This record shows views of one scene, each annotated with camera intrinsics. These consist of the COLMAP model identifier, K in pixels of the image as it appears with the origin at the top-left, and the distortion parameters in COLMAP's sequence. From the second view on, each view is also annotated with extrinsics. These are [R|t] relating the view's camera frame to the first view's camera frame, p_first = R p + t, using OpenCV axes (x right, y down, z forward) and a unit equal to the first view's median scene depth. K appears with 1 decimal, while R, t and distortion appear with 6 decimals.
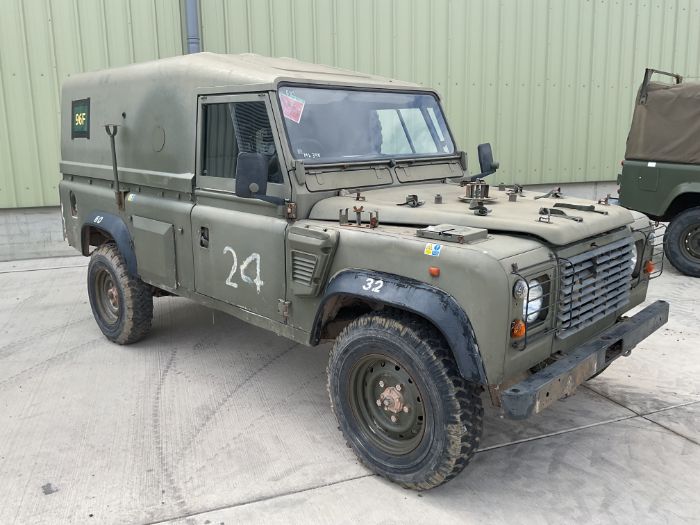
lens RADIAL K [[585.1, 0, 350.0], [0, 585.1, 262.5], [0, 0, 1]] dist [-0.000562, 0.000307]
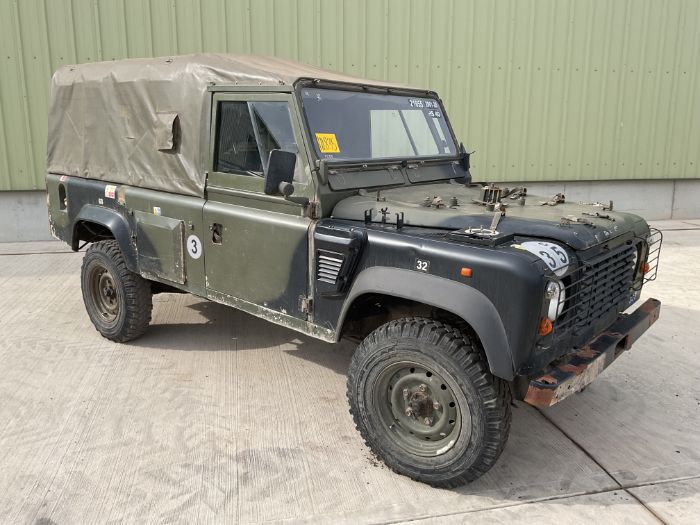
lens RADIAL K [[585.1, 0, 350.0], [0, 585.1, 262.5], [0, 0, 1]] dist [-0.000562, 0.000307]
pose [[0.996076, 0.007655, 0.088173, -0.123487], [-0.008995, 0.999850, 0.014809, -0.012911], [-0.088046, -0.015544, 0.995995, -0.021976]]
